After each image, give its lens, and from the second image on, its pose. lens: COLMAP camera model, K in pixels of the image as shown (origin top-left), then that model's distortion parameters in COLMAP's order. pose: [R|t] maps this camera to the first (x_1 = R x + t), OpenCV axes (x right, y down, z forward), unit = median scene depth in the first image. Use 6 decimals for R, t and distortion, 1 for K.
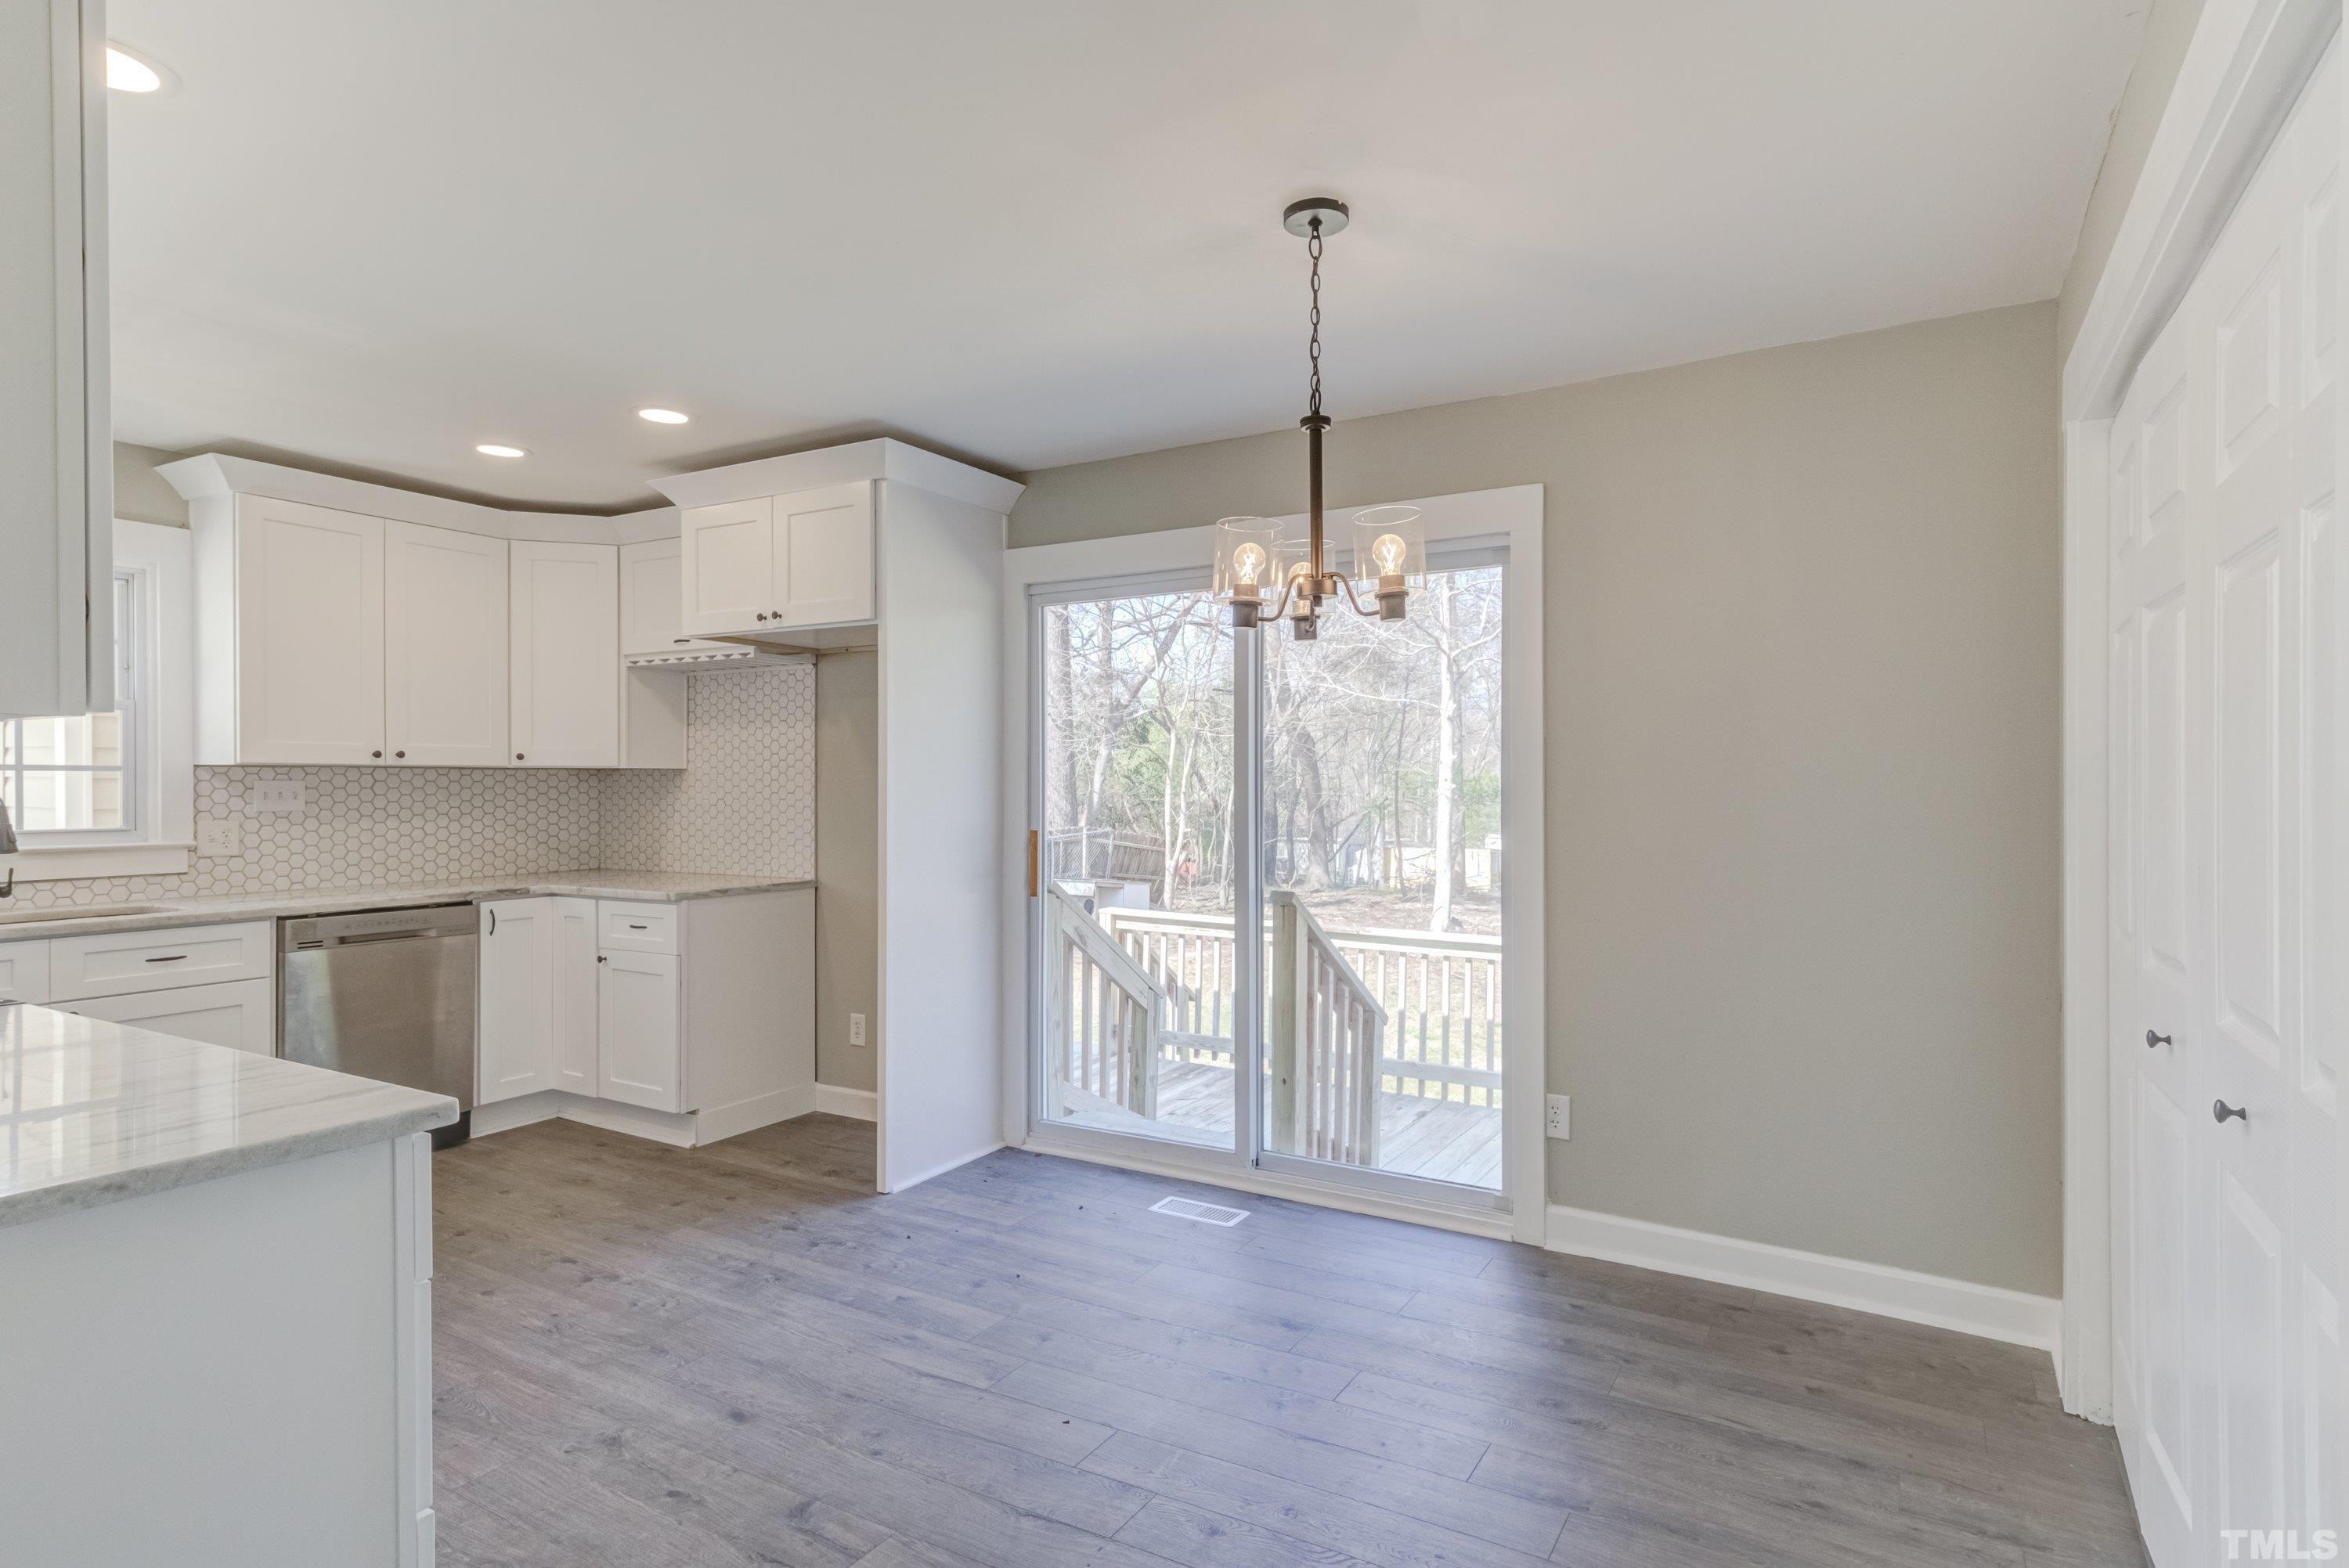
lens RADIAL K [[1219.0, 0, 1177.6], [0, 1219.0, 793.4], [0, 0, 1]] dist [0.031220, -0.010890]
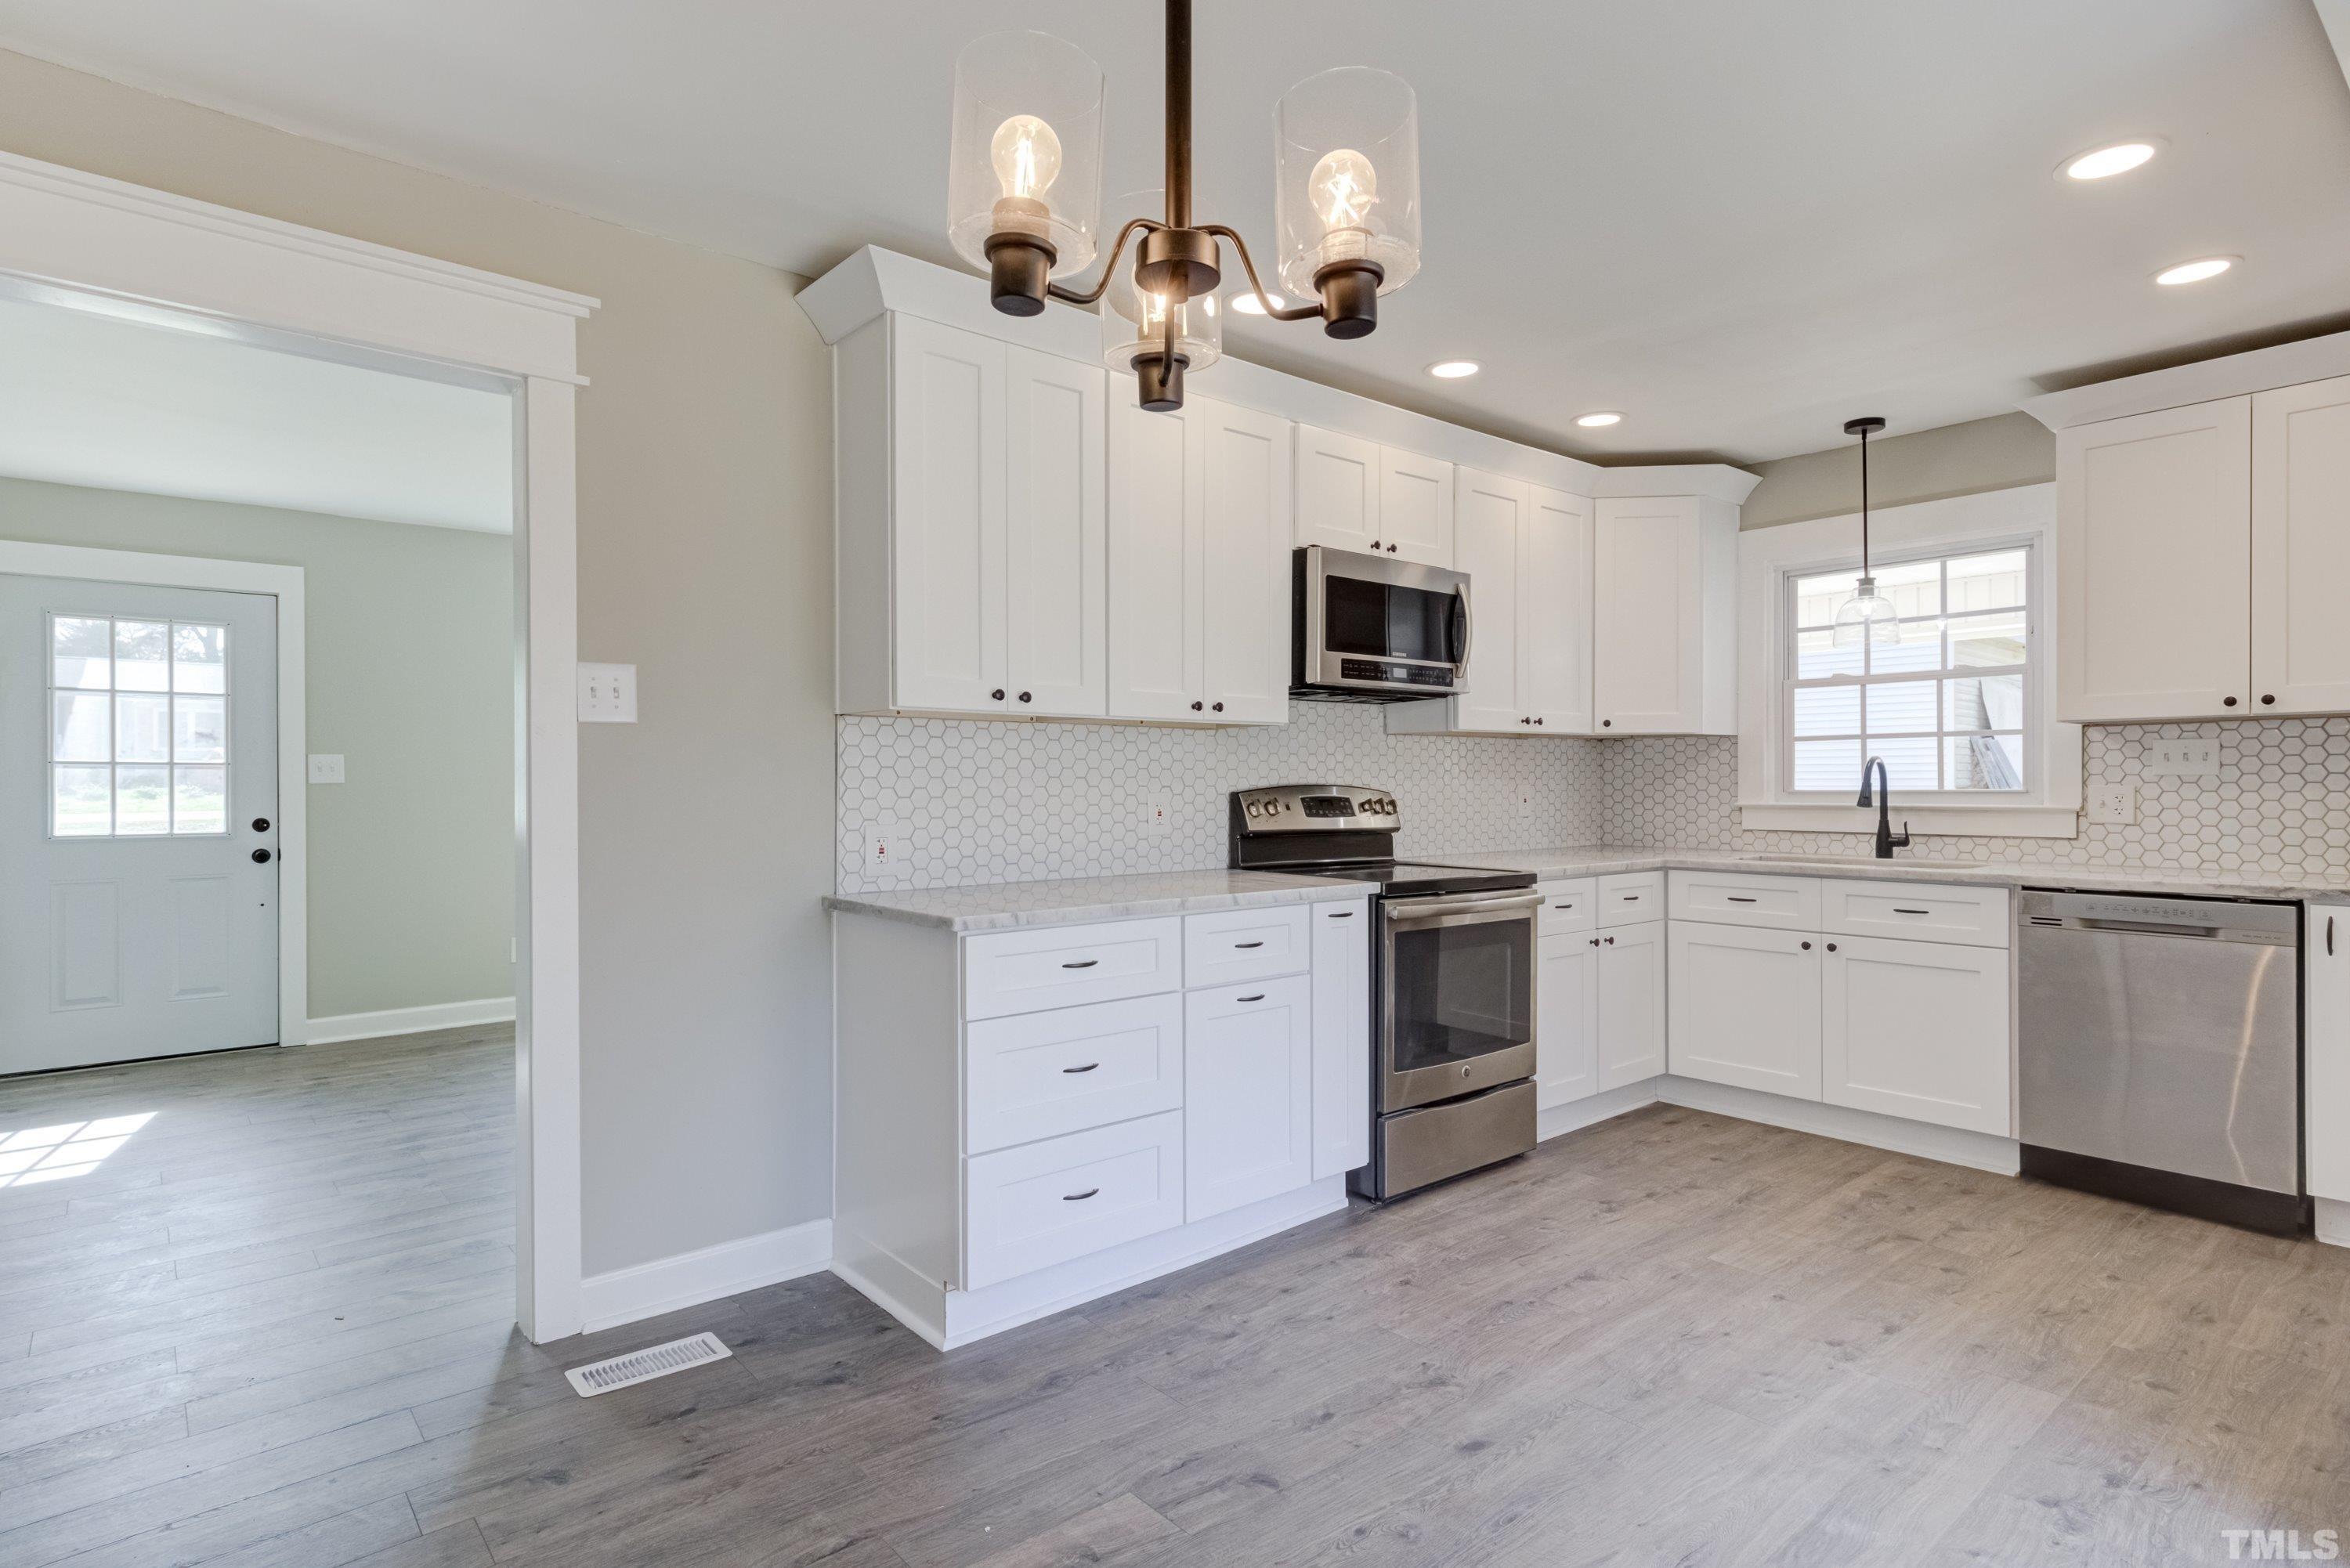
lens RADIAL K [[1219.6, 0, 1191.8], [0, 1219.6, 791.1], [0, 0, 1]] dist [0.031220, -0.010890]
pose [[-0.321731, 0.012083, -0.946754, 0.312170], [0.001095, 0.999923, 0.012390, 0.014293], [0.946831, 0.002950, -0.321719, 0.632547]]
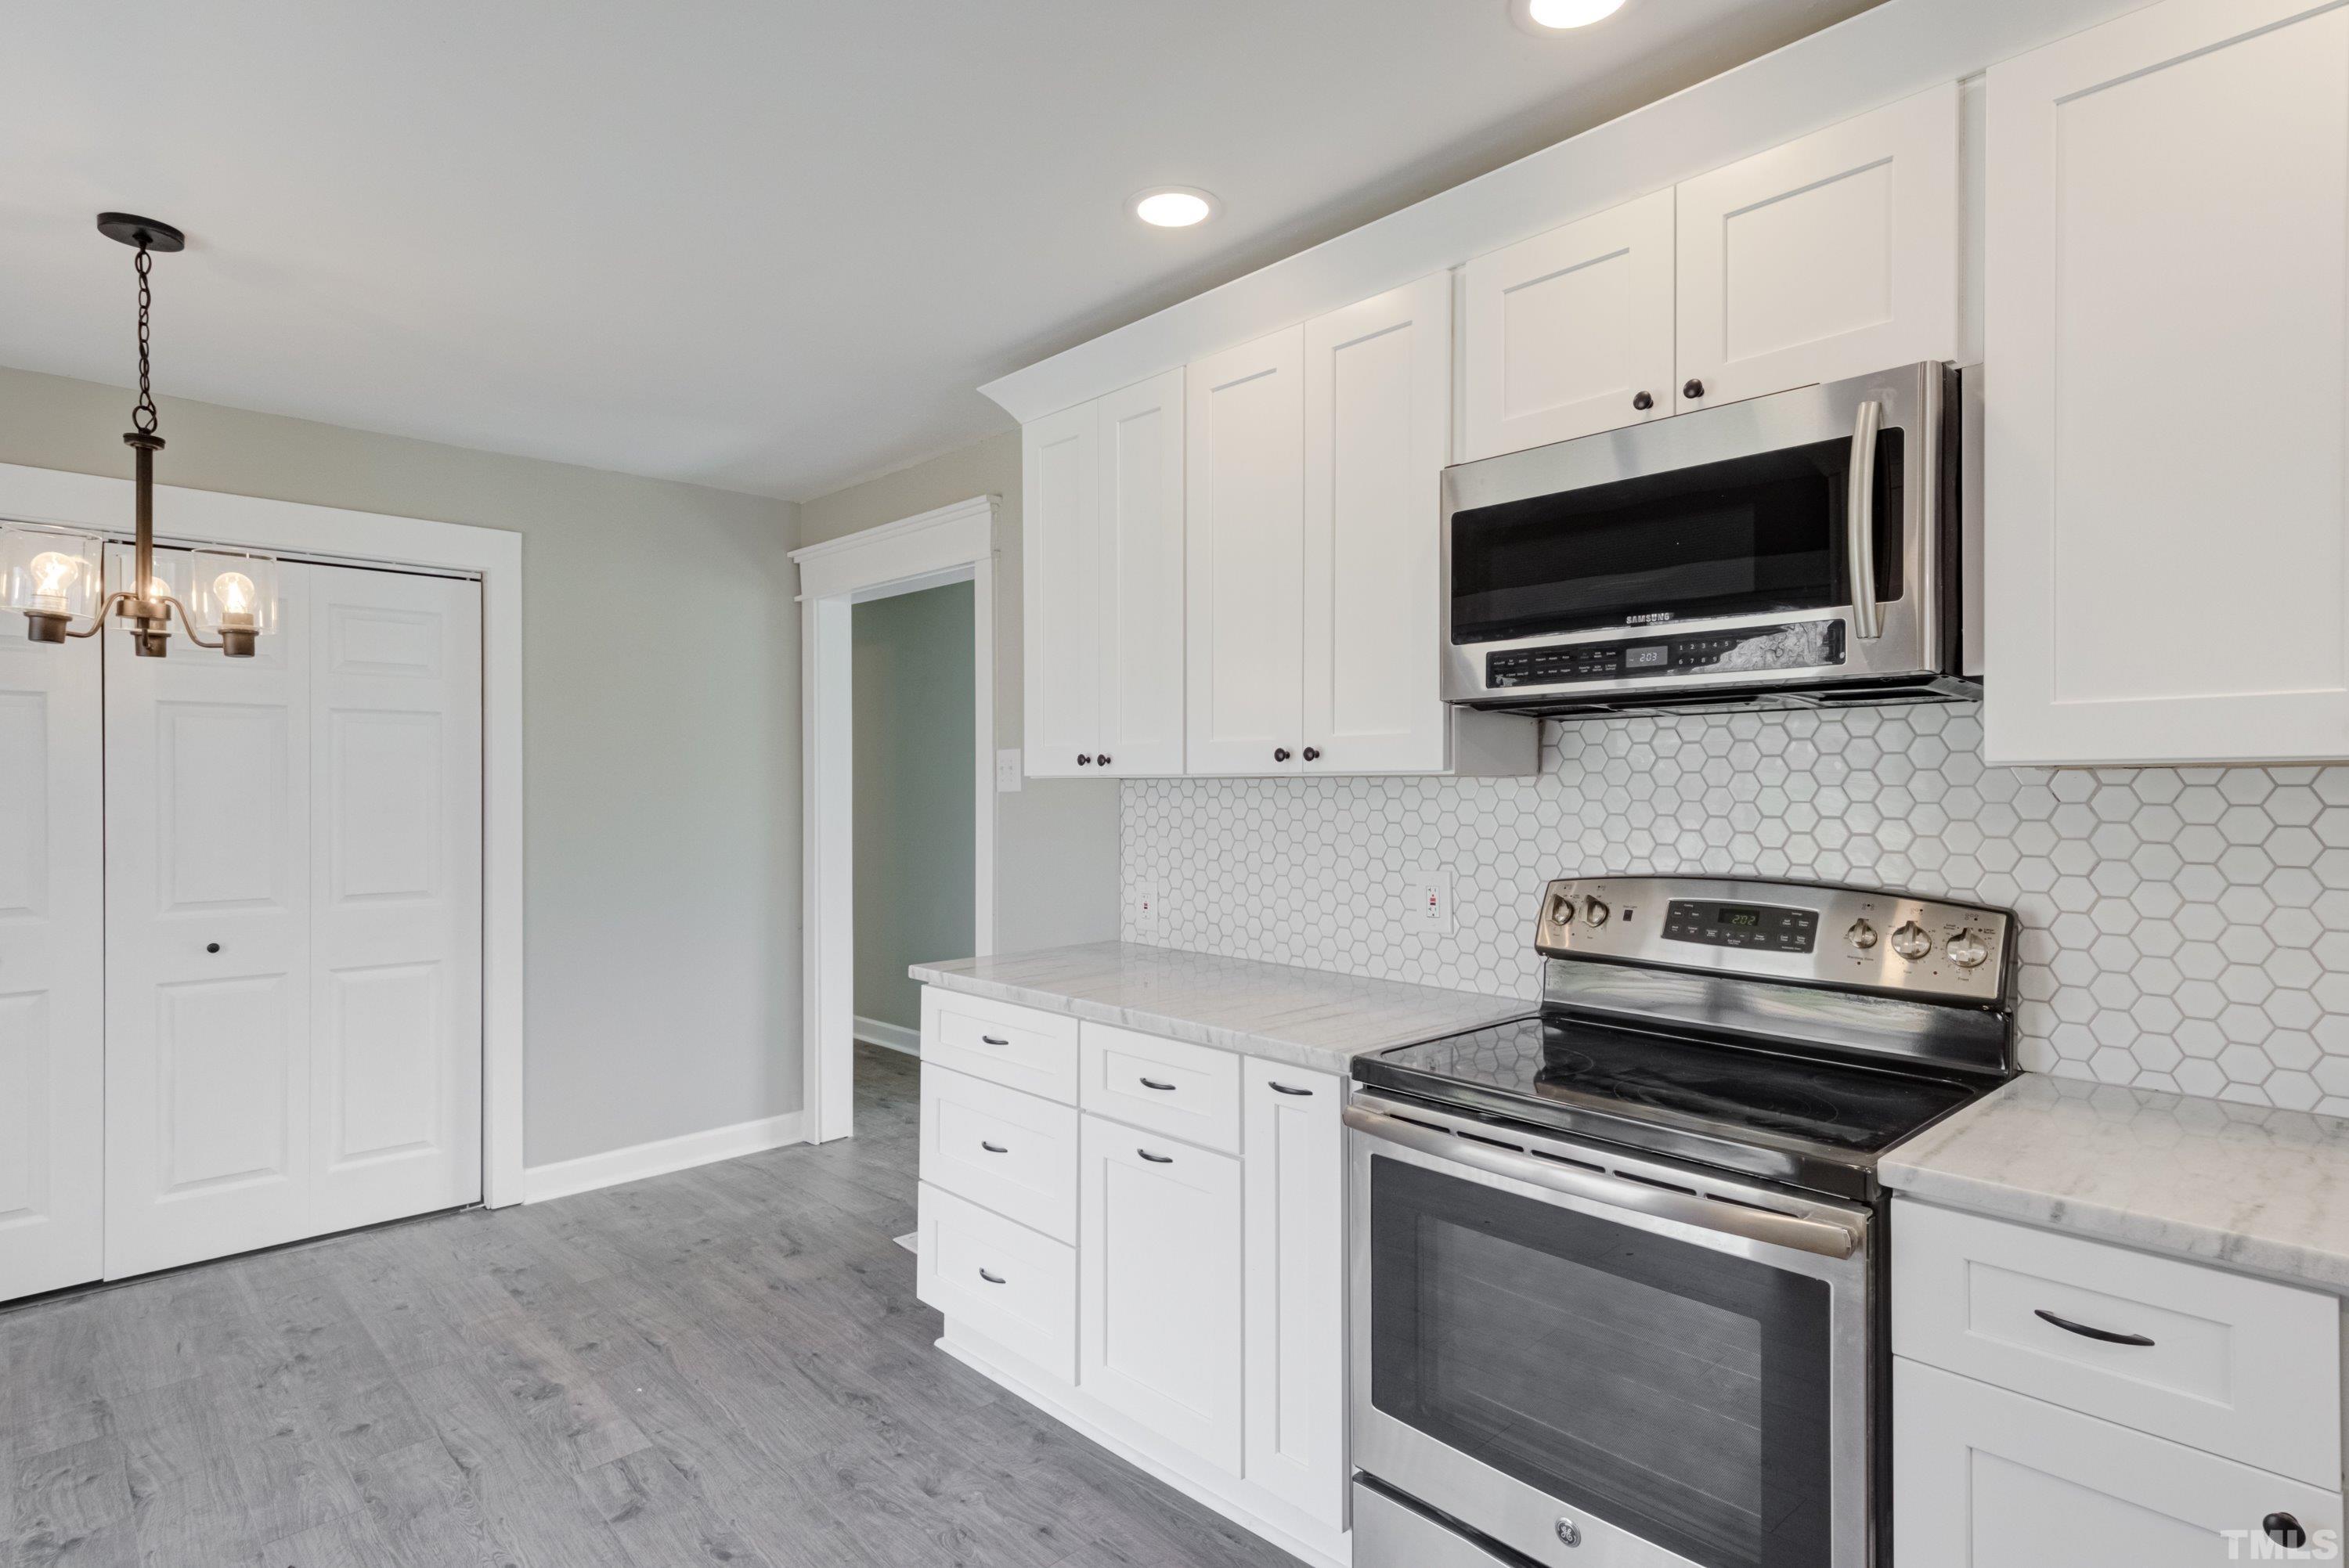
lens RADIAL K [[1219.0, 0, 1163.0], [0, 1219.0, 799.1], [0, 0, 1]] dist [0.031220, -0.010890]
pose [[-0.960022, -0.000978, 0.279922, -0.517945], [0.001572, 0.999959, 0.008884, -0.014314], [-0.279919, 0.008969, -0.959982, 0.940357]]
